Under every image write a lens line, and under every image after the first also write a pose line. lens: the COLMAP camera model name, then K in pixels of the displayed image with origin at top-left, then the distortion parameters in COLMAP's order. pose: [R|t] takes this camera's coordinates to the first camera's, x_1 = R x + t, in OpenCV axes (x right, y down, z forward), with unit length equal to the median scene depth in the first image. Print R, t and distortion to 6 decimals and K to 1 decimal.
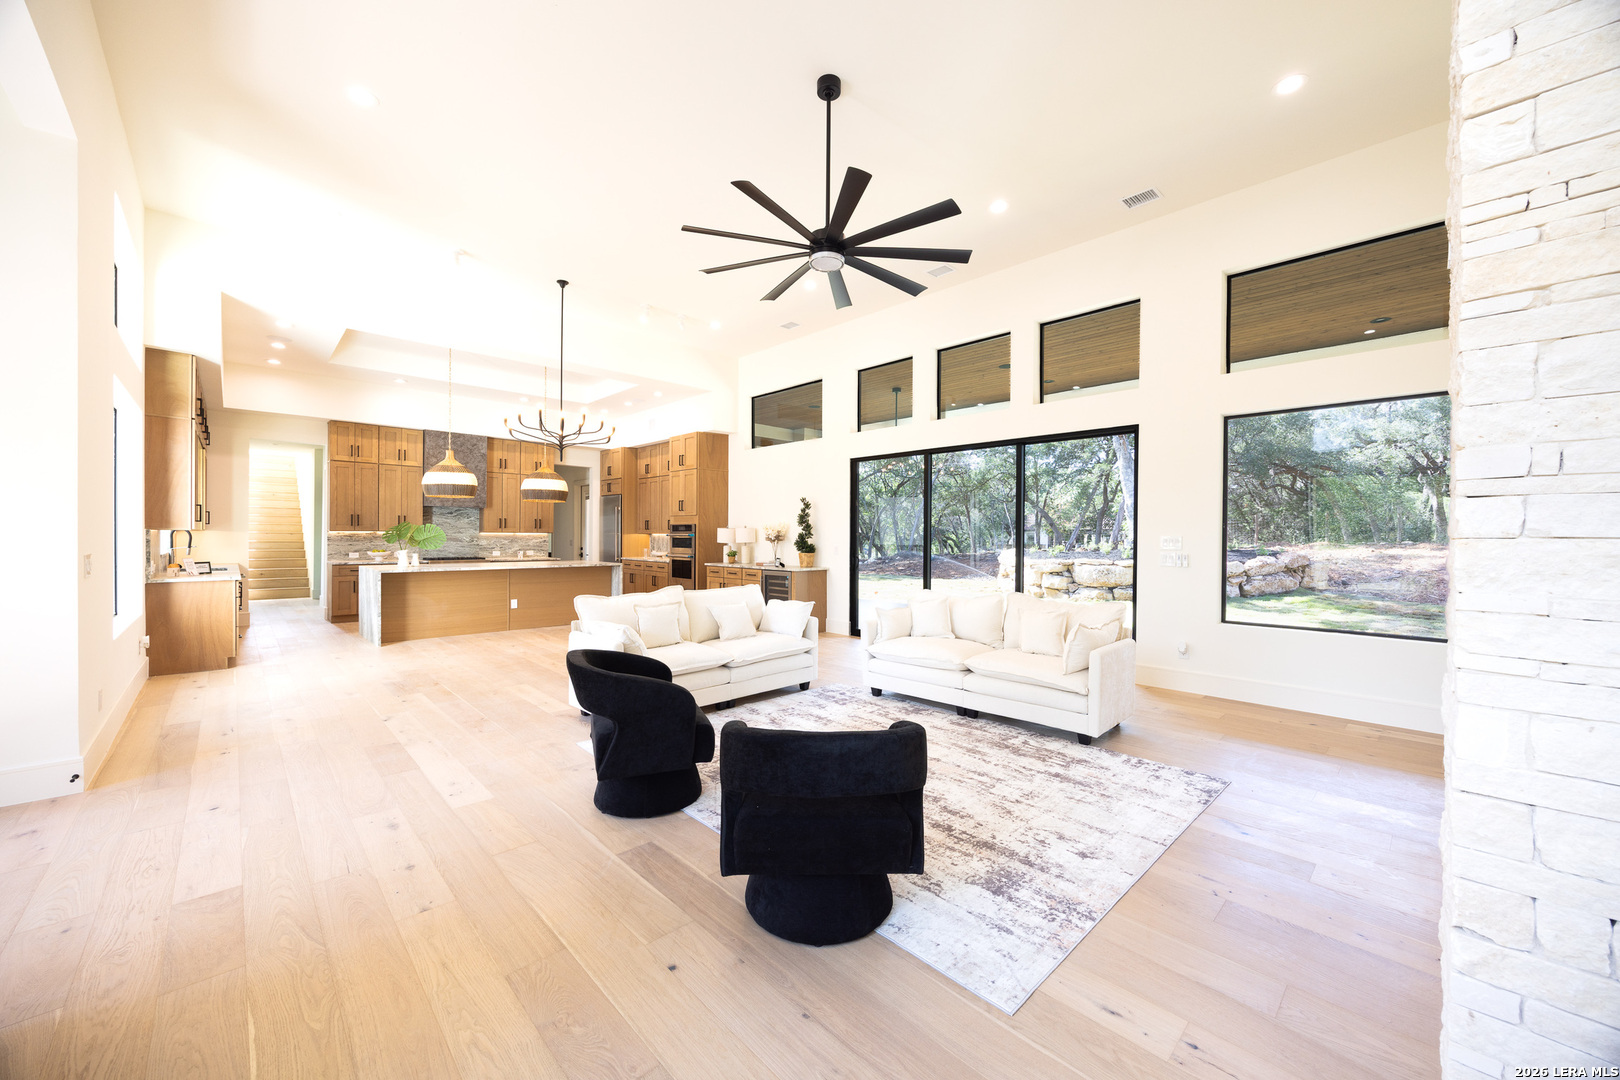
lens RADIAL K [[611.8, 0, 810.0], [0, 611.8, 540.0], [0, 0, 1]] dist [-0.003038, 0.000096]
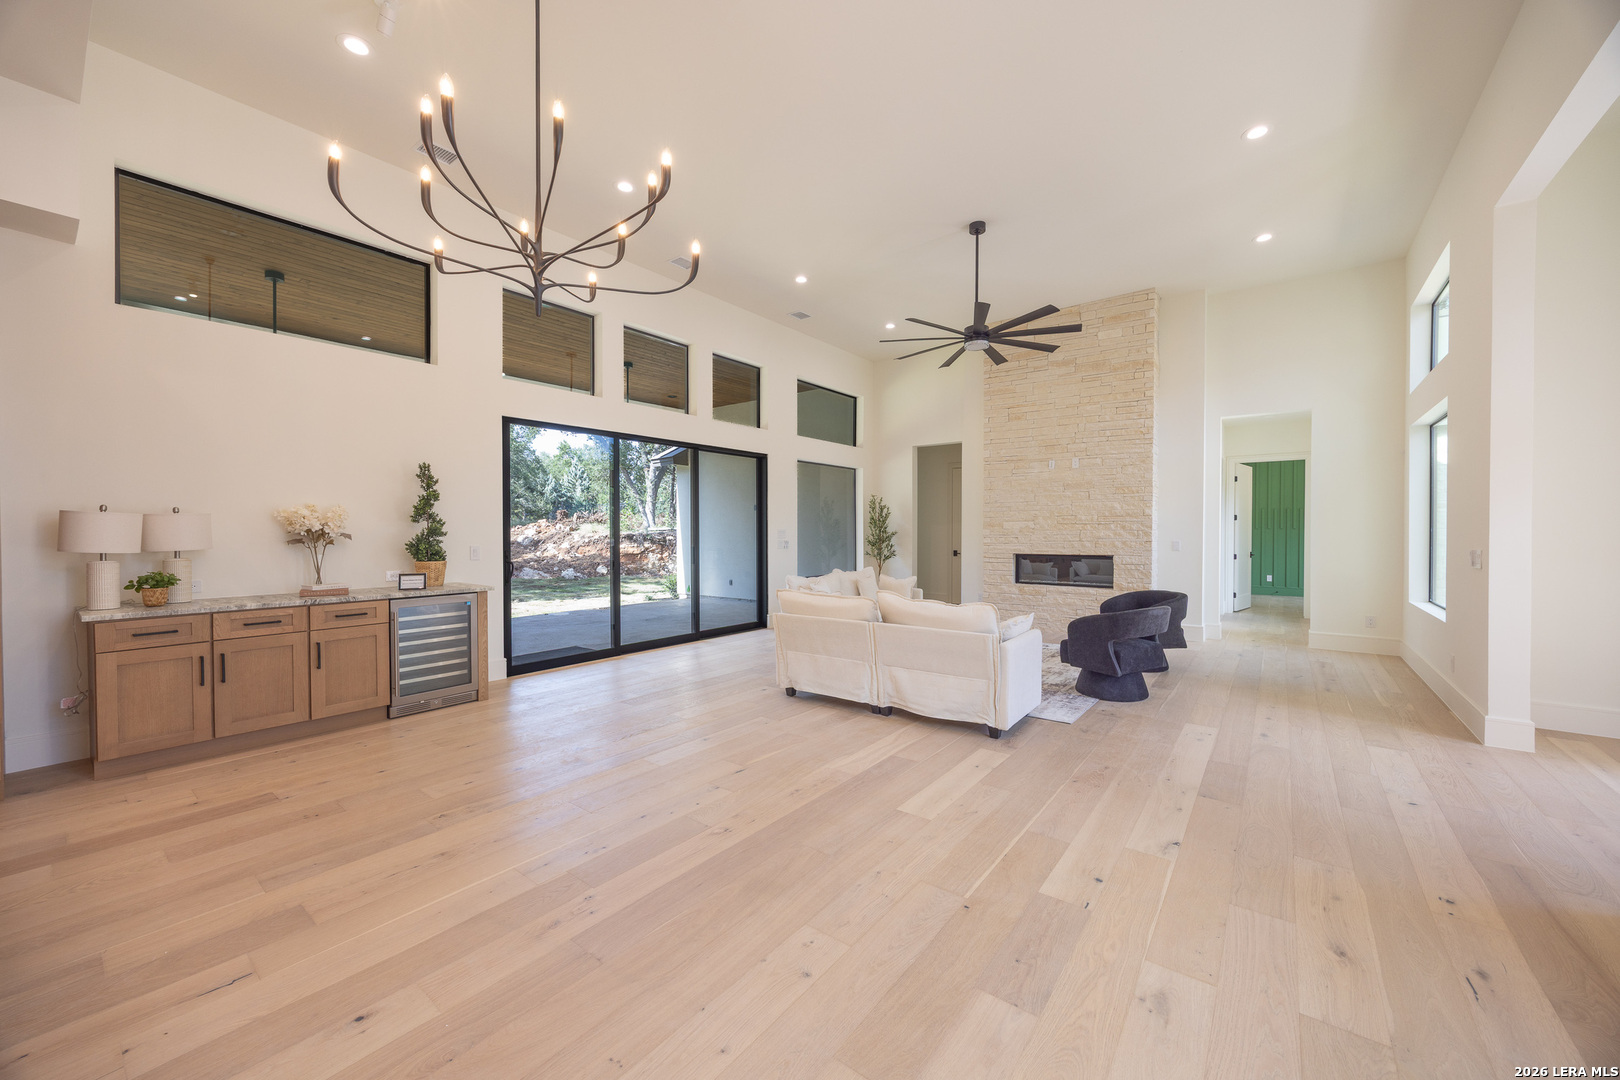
lens RADIAL K [[608.8, 0, 810.1], [0, 608.8, 511.3], [0, 0, 1]] dist [-0.001298, -0.000047]
pose [[-0.151749, 0.024055, 0.988126, -0.641225], [0.007723, 0.999702, -0.023150, -0.010417], [-0.988389, 0.004118, -0.151890, 0.748029]]
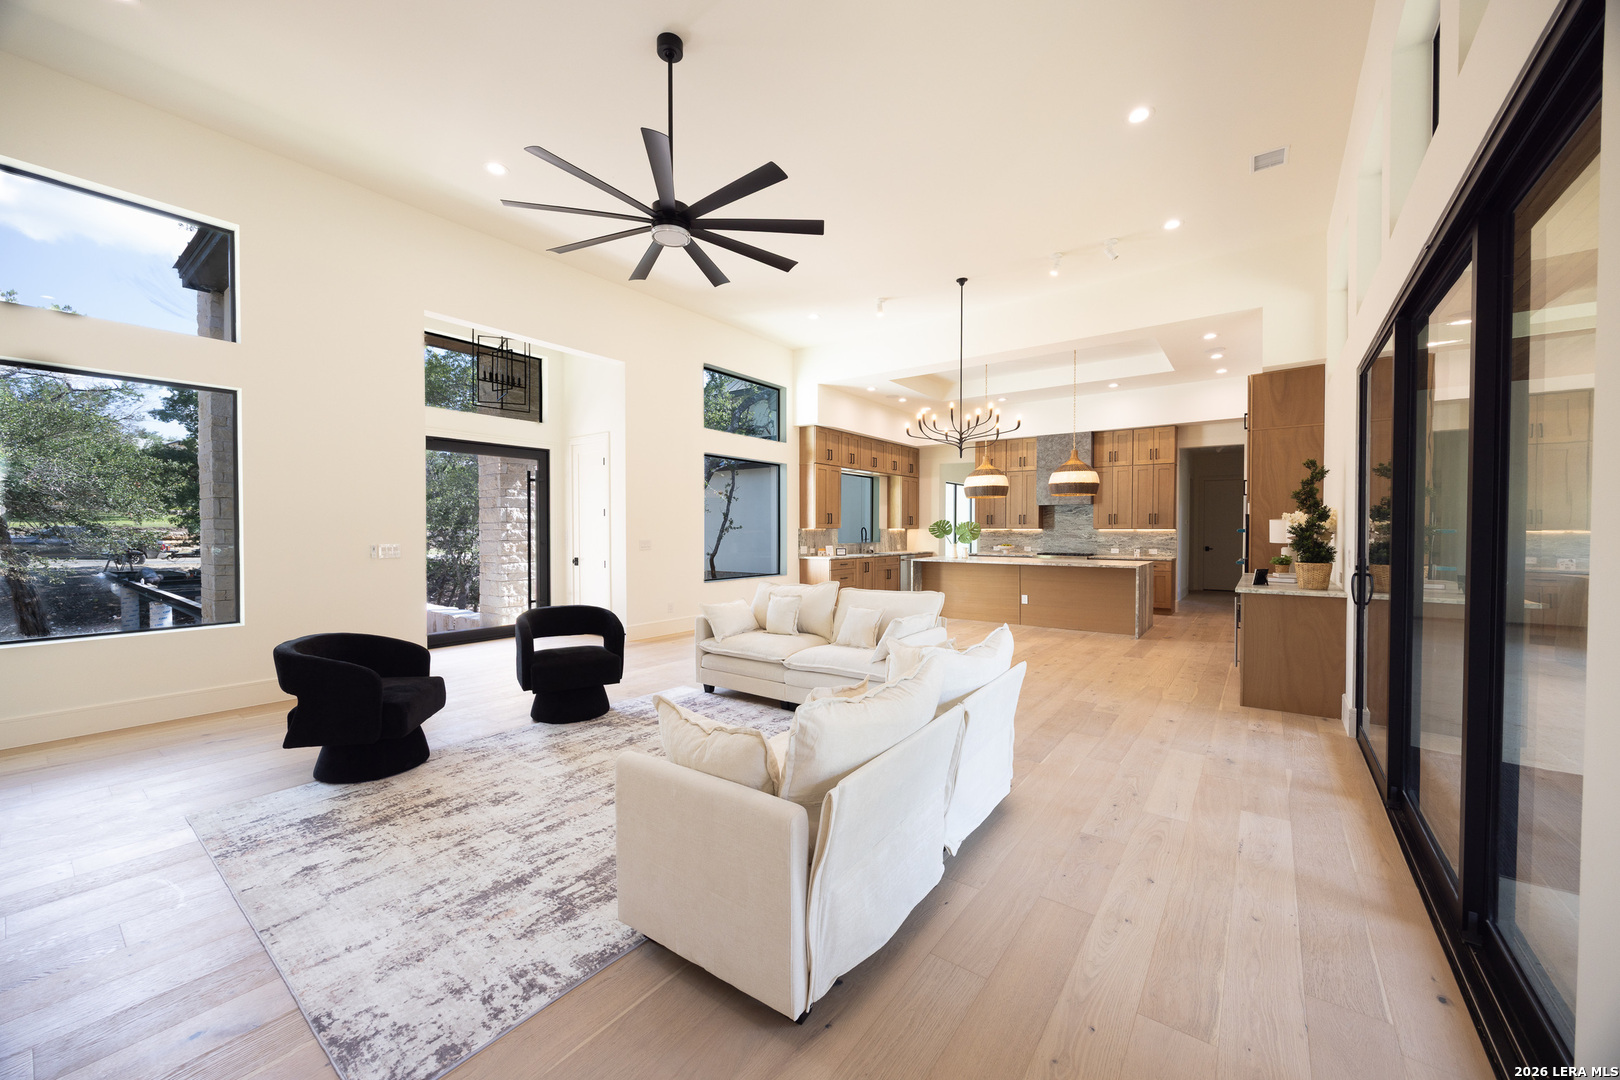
lens RADIAL K [[608.4, 0, 810.0], [0, 608.4, 540.0], [0, 0, 1]] dist [-0.003856, -0.000155]
pose [[0.164899, 0.010850, -0.986251, 0.450850], [-0.008098, 0.999921, 0.009646, -0.000602], [0.986277, 0.006396, 0.164973, 0.486402]]
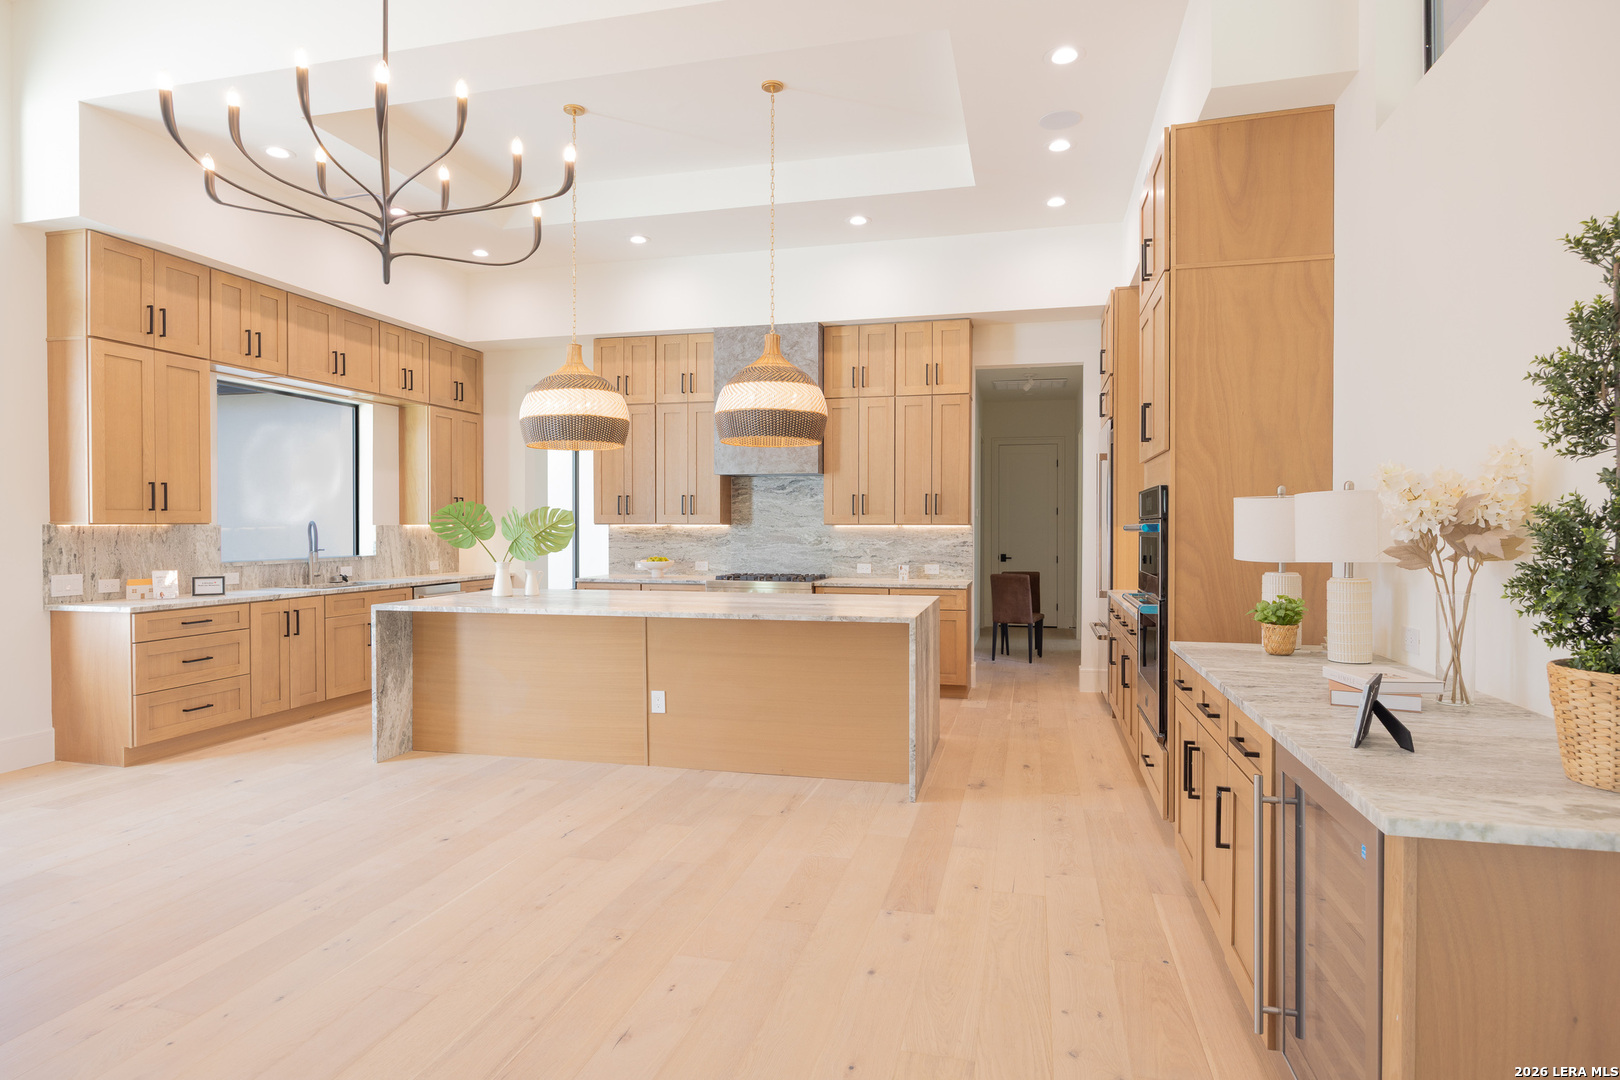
lens RADIAL K [[871.5, 0, 810.0], [0, 871.5, 540.0], [0, 0, 1]] dist [-0.005372, -0.000654]
pose [[0.534751, 0.006543, -0.844985, 0.050931], [-0.003019, 0.999978, 0.005833, -0.005536], [0.845005, -0.000568, 0.534759, 0.783552]]
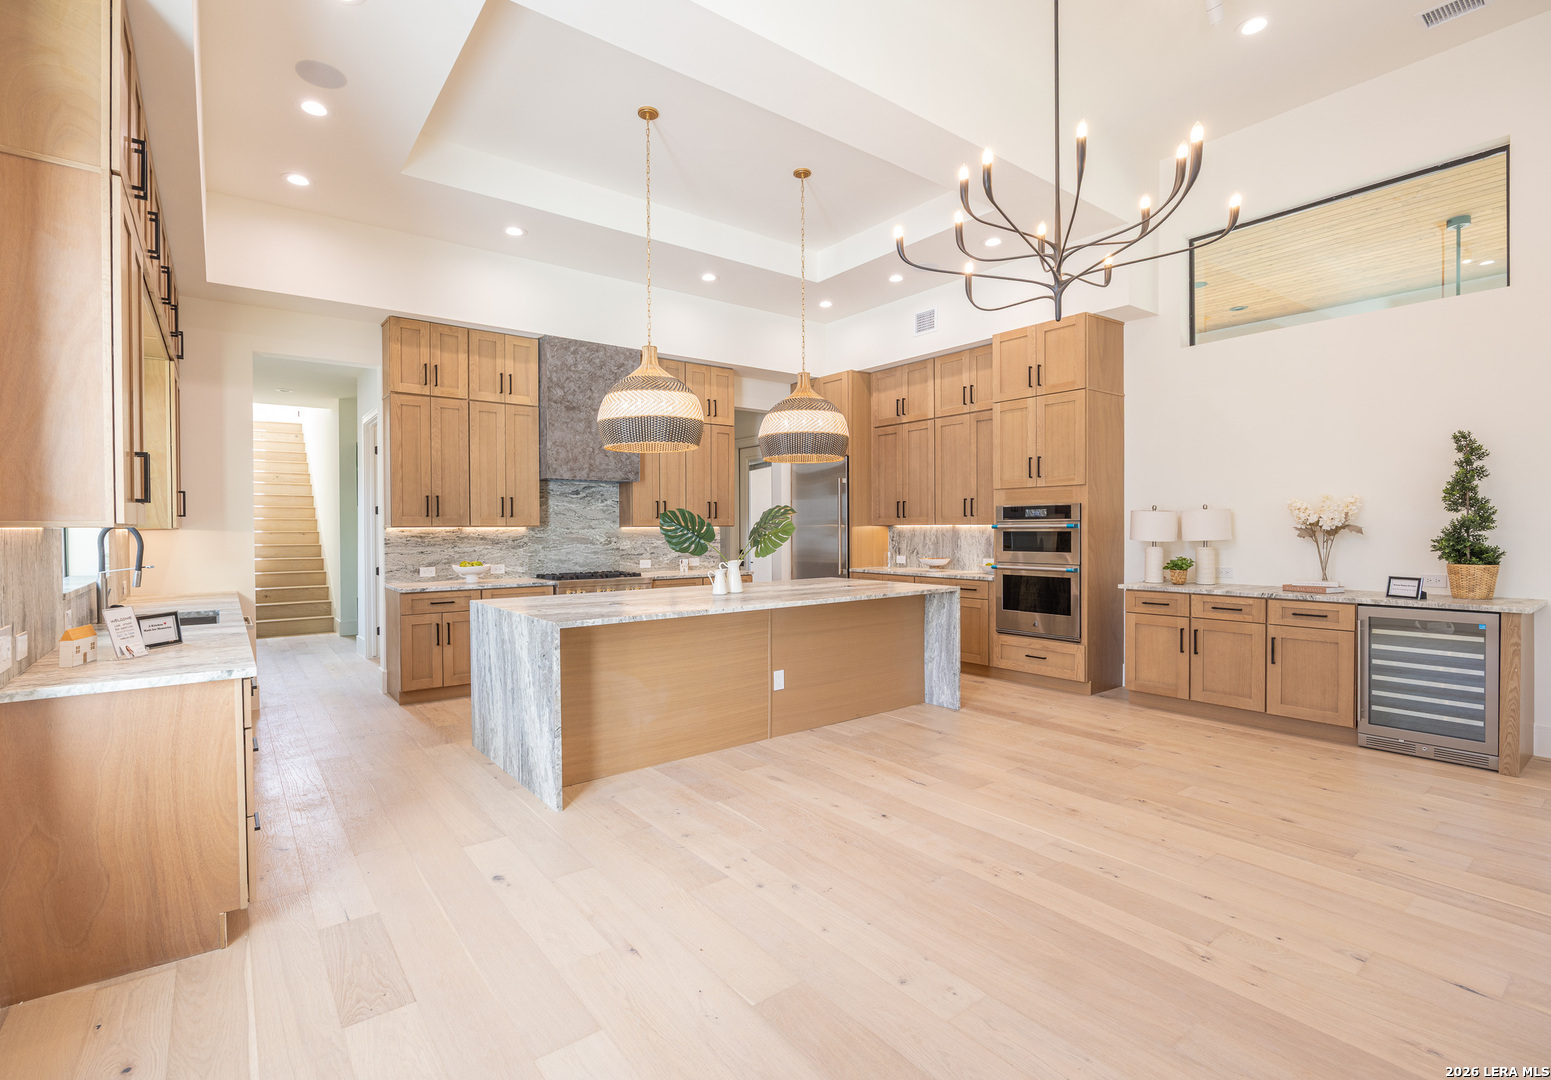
lens RADIAL K [[717.7, 0, 737.4], [0, 717.7, 543.4], [0, 0, 1]] dist [-0.013350, 0.000699]
pose [[0.990964, -0.010717, -0.133701, -0.444391], [0.012508, 0.999843, 0.012570, -0.005447], [0.133545, -0.014129, 0.990942, 0.466808]]
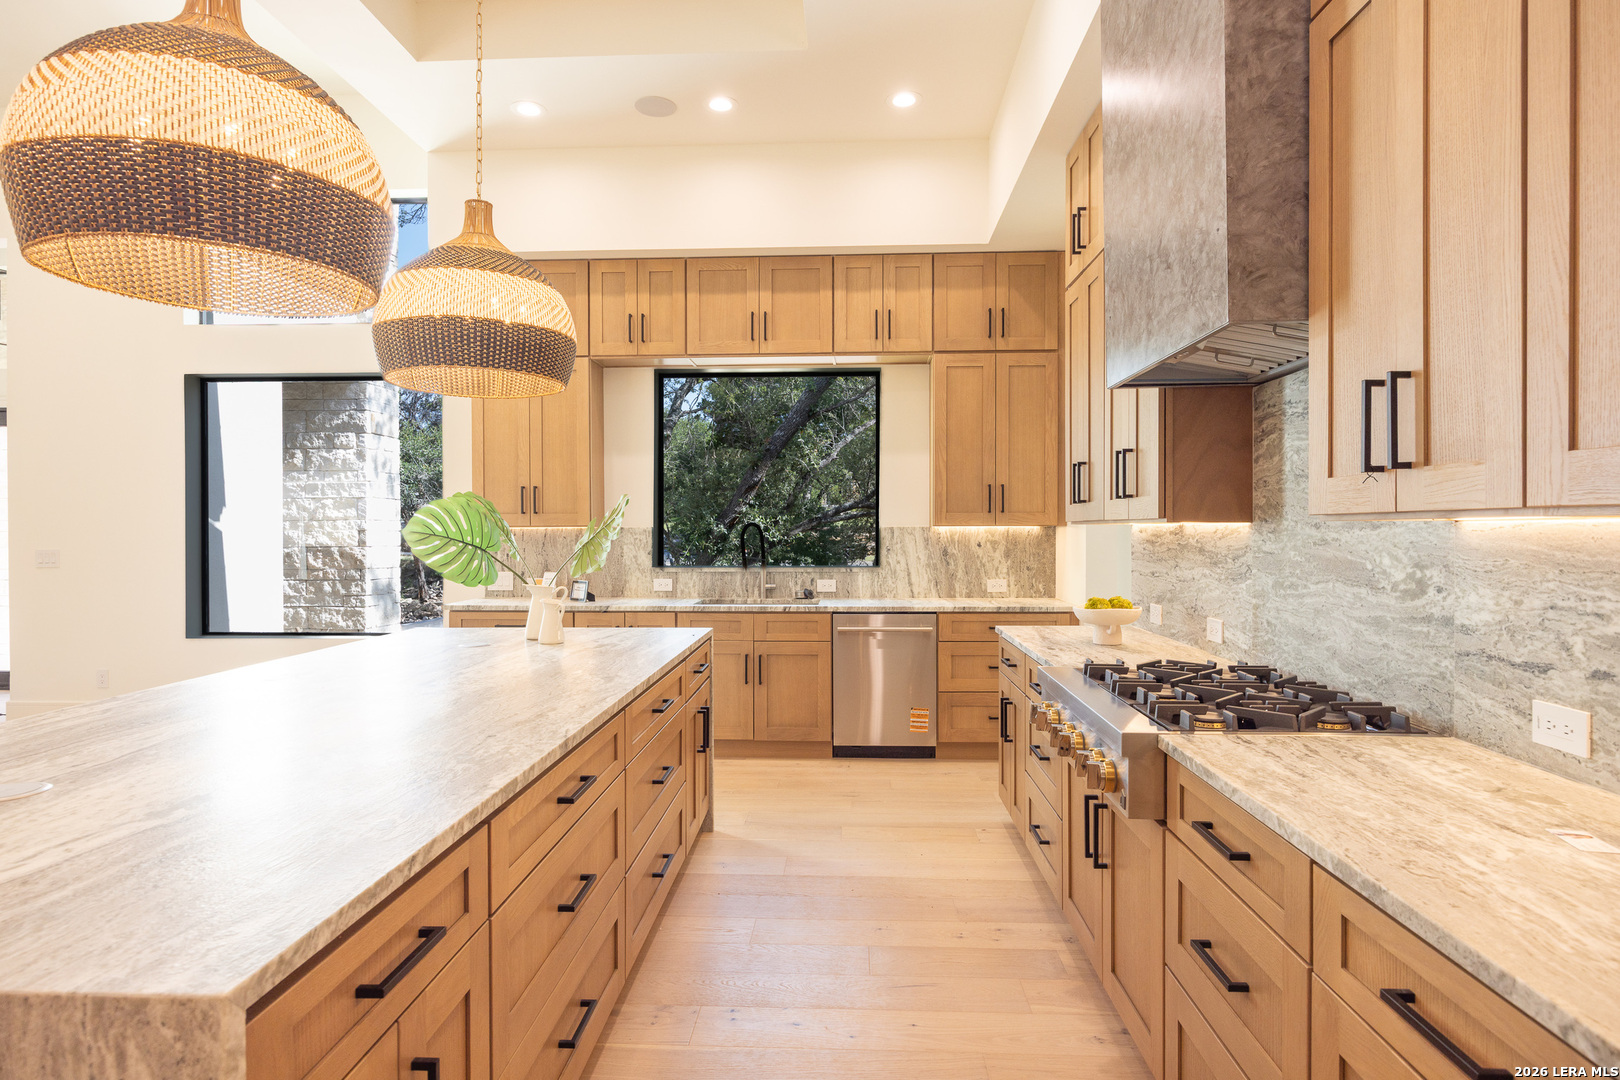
lens RADIAL K [[871.5, 0, 810.0], [0, 871.5, 540.0], [0, 0, 1]] dist [-0.005372, -0.000654]
pose [[-0.719778, 0.002683, -0.694199, -0.426490], [-0.008405, 0.999886, 0.012580, -0.012199], [0.694154, 0.014889, -0.719673, 1.326095]]
